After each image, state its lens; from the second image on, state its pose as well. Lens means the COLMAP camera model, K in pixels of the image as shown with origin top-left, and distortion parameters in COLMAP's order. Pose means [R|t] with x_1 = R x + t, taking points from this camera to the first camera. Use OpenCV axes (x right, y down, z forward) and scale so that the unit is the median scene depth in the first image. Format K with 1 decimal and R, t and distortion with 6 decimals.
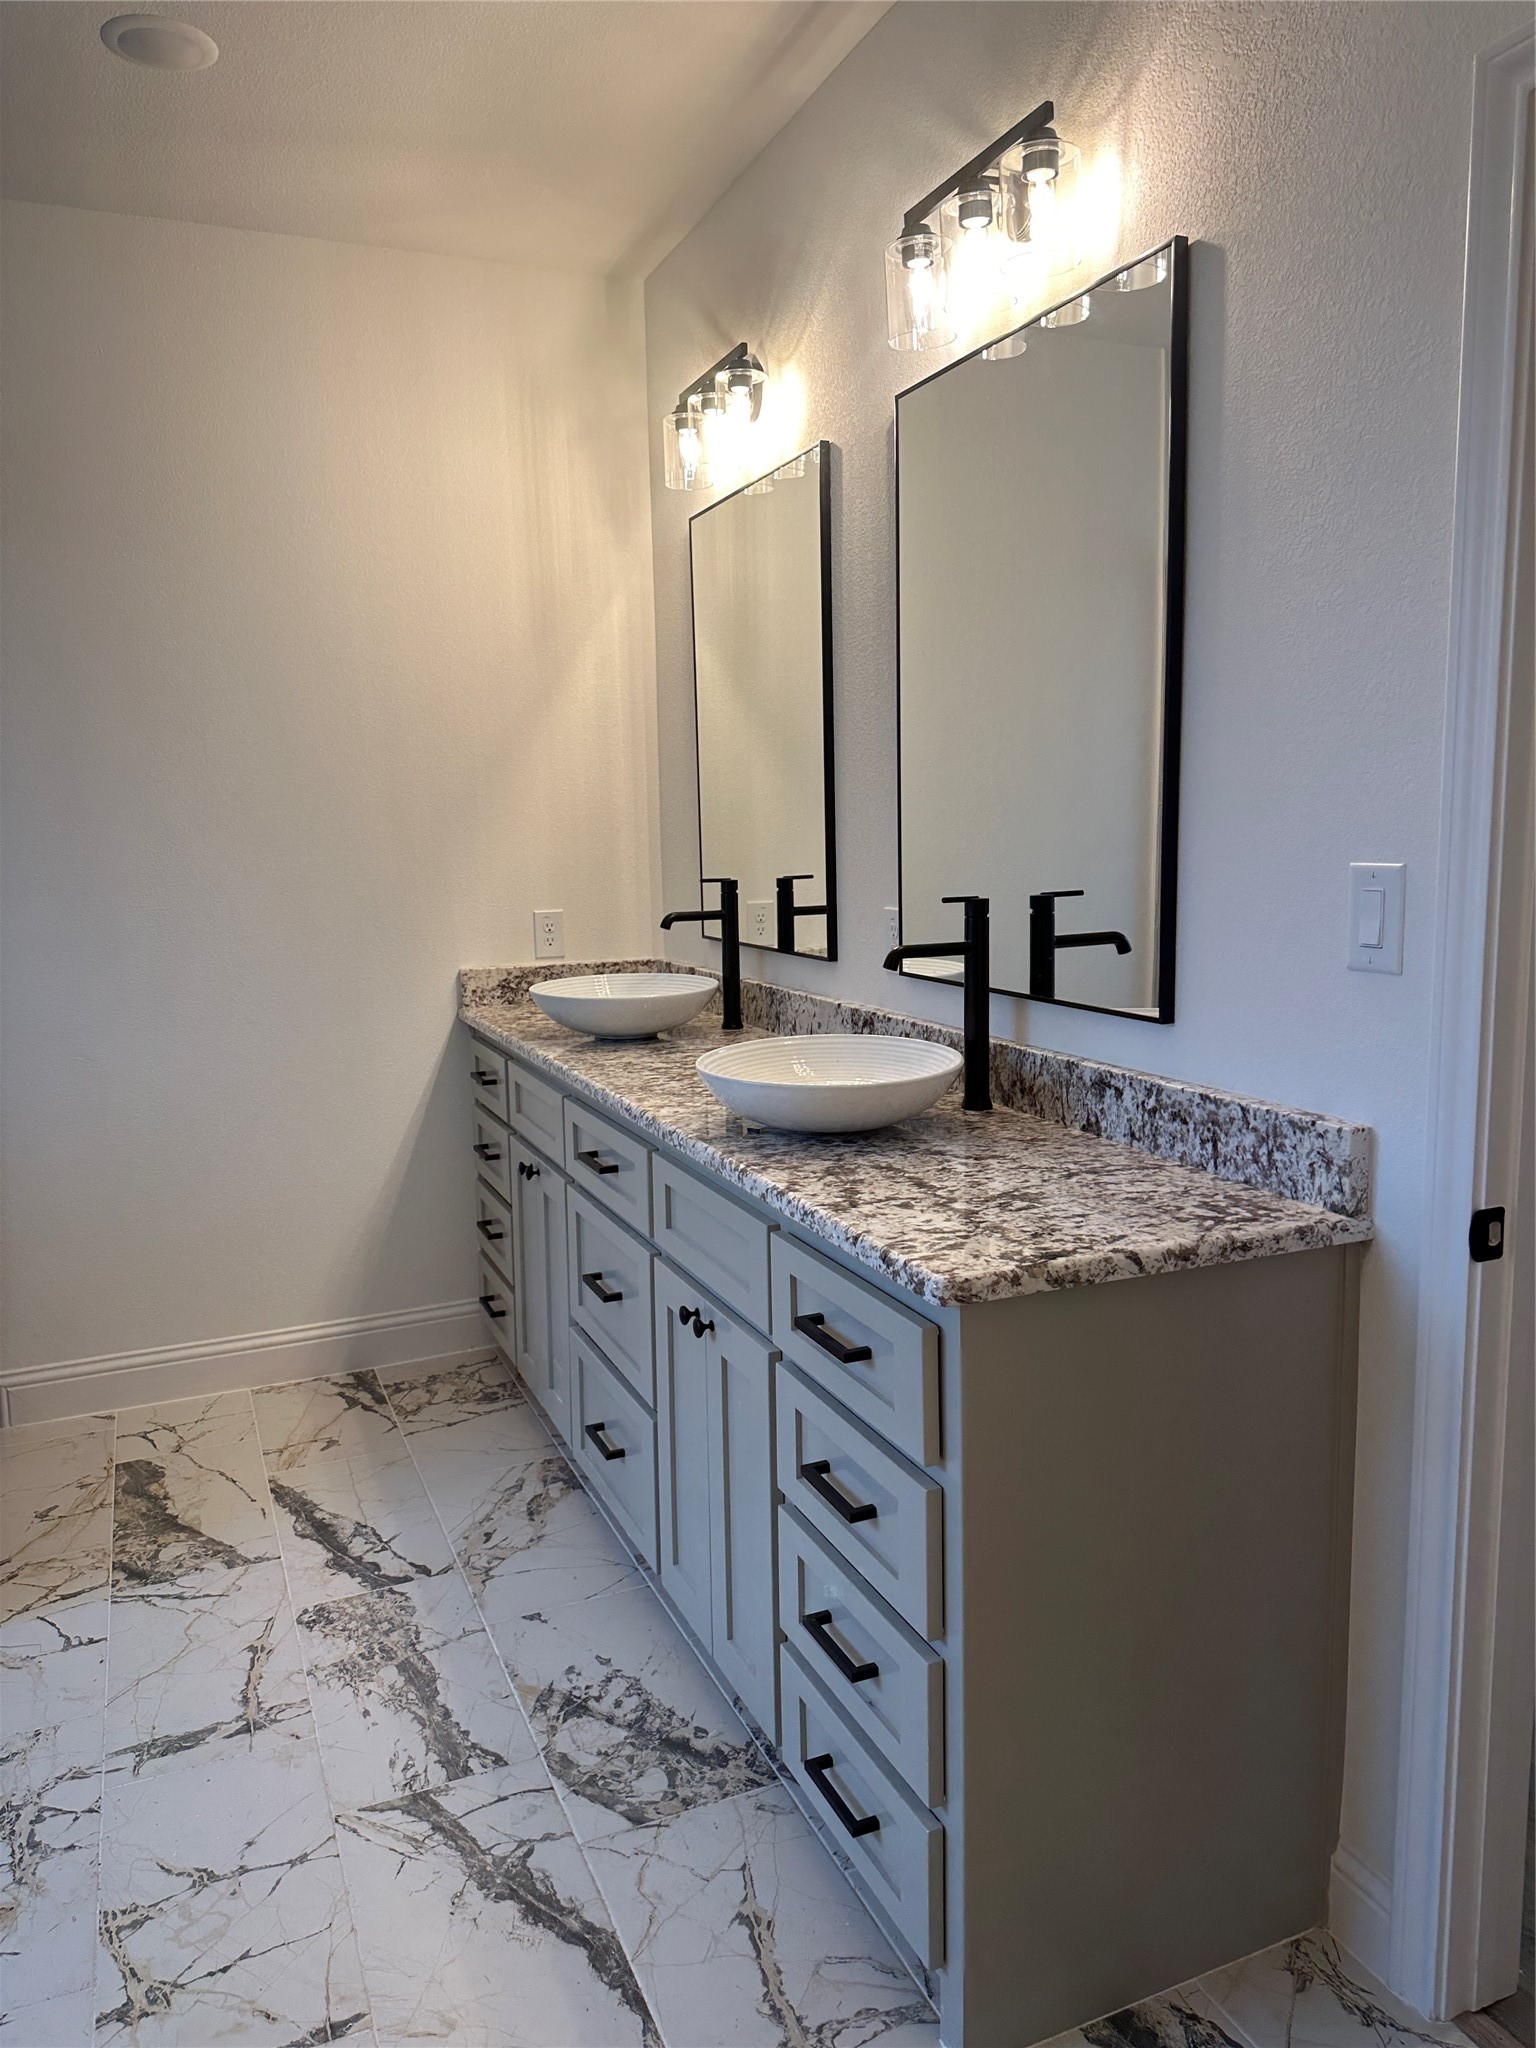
lens RADIAL K [[1431.6, 0, 779.2], [0, 1431.6, 1016.3], [0, 0, 1]] dist [0.001073, -0.020028]
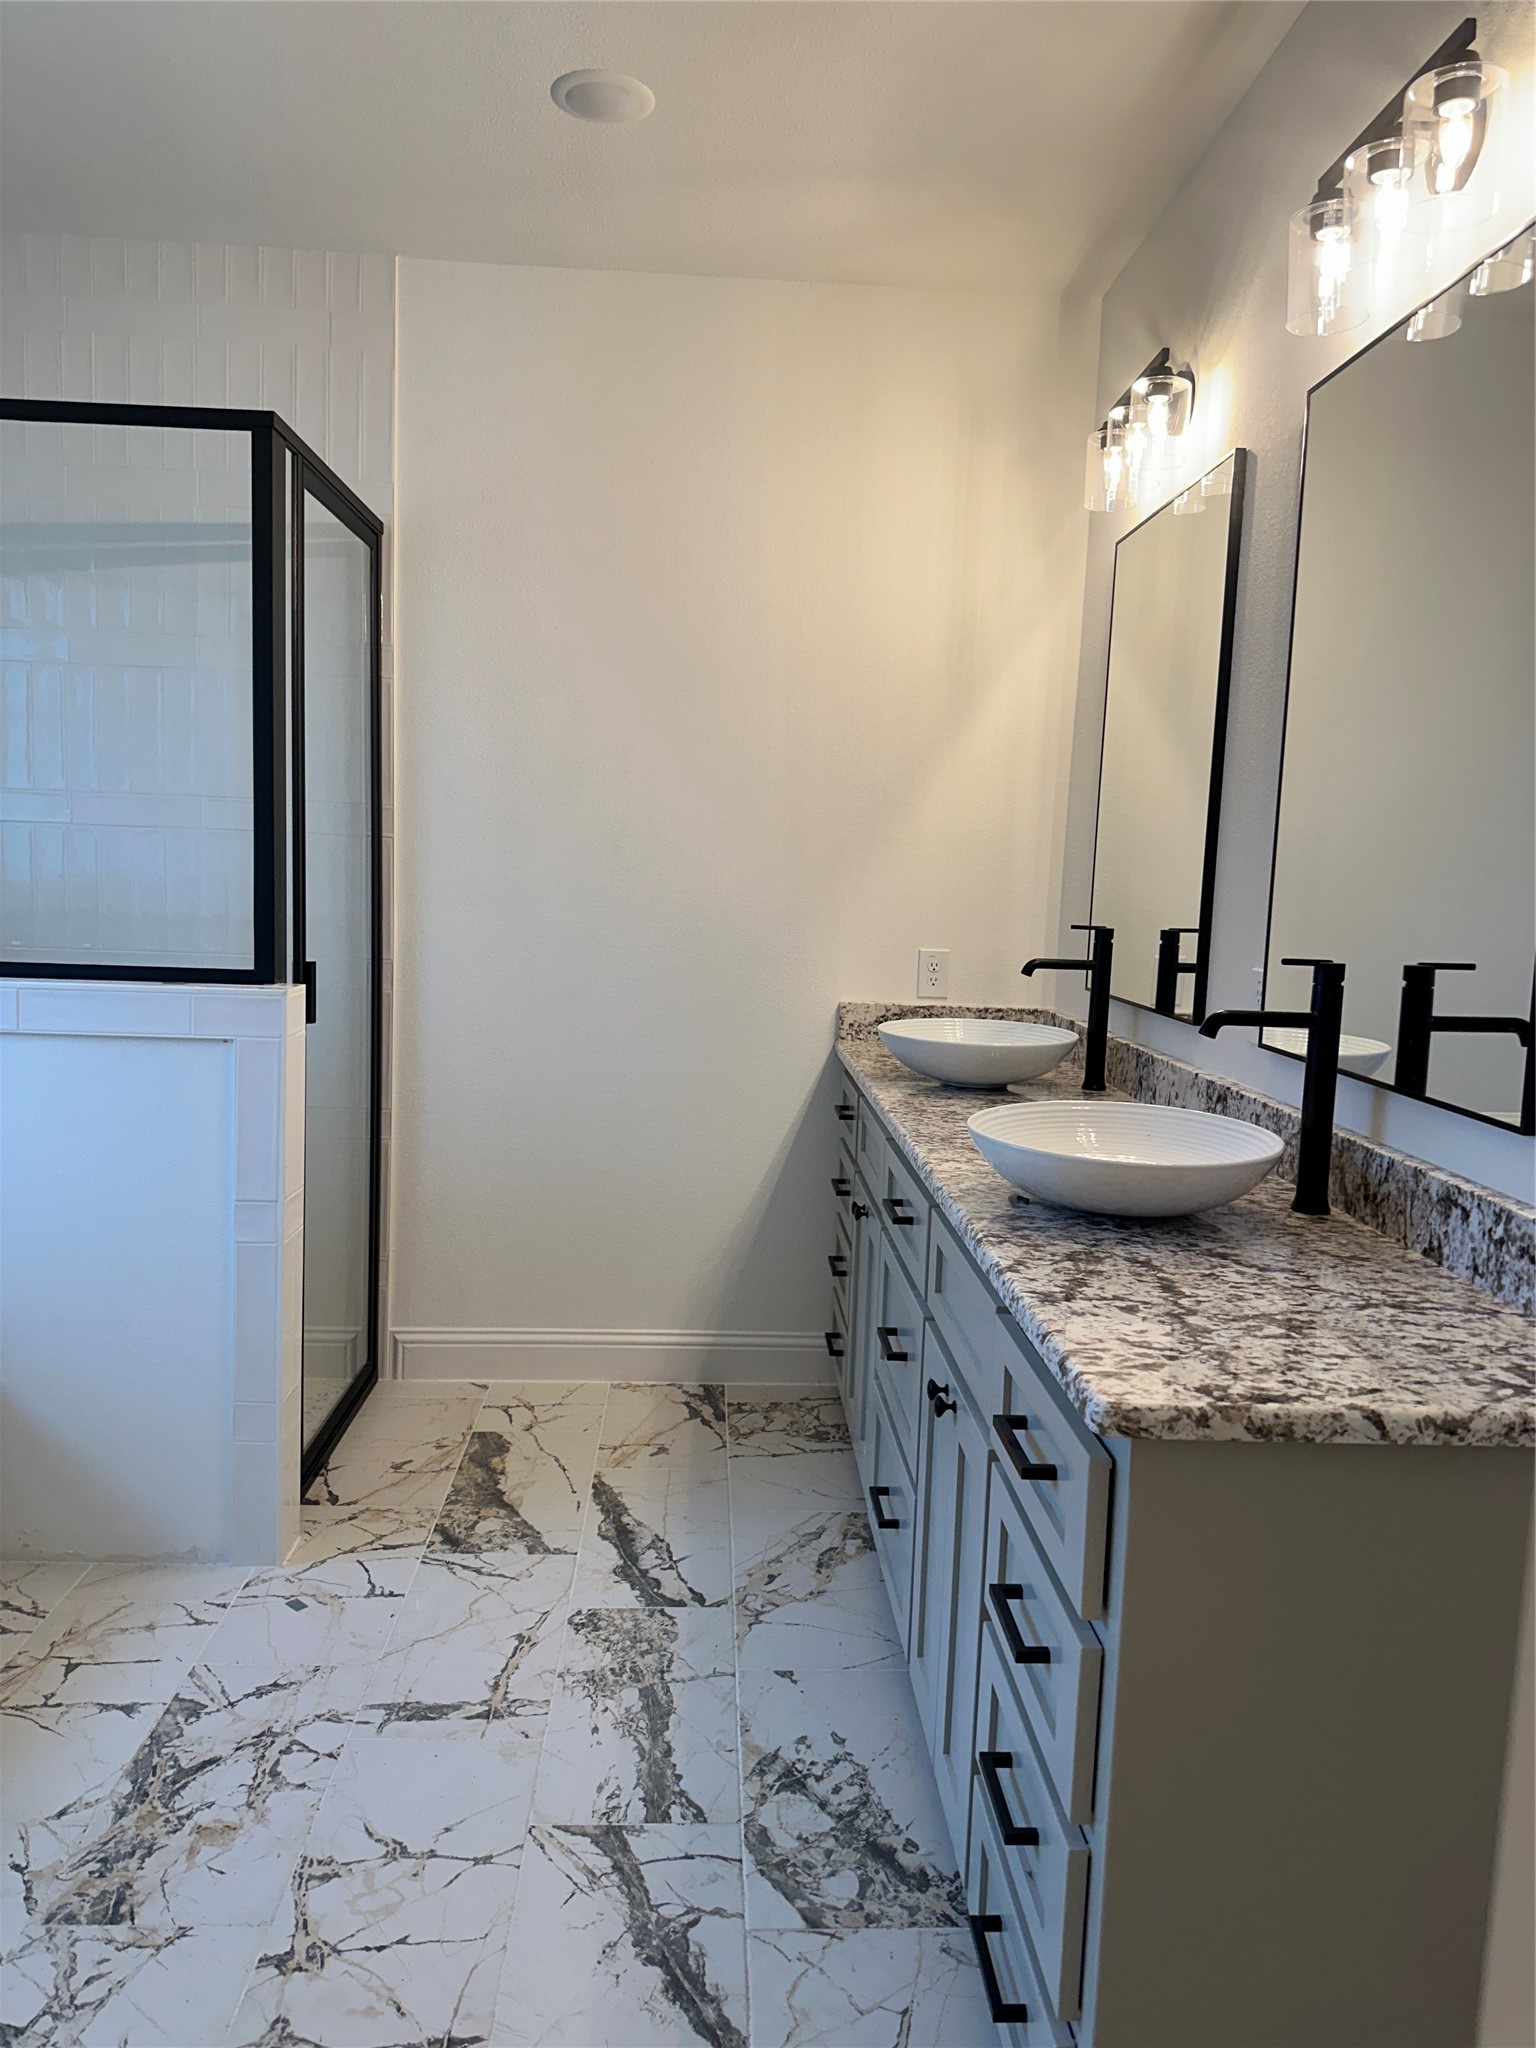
lens RADIAL K [[1431.6, 0, 768.9], [0, 1431.6, 1029.1], [0, 0, 1]] dist [0.001073, -0.020028]
pose [[0.933509, 0.094309, -0.345928, 0.122256], [-0.102320, 0.994739, -0.004924, -0.005465], [0.343644, 0.039992, 0.938248, 0.086146]]
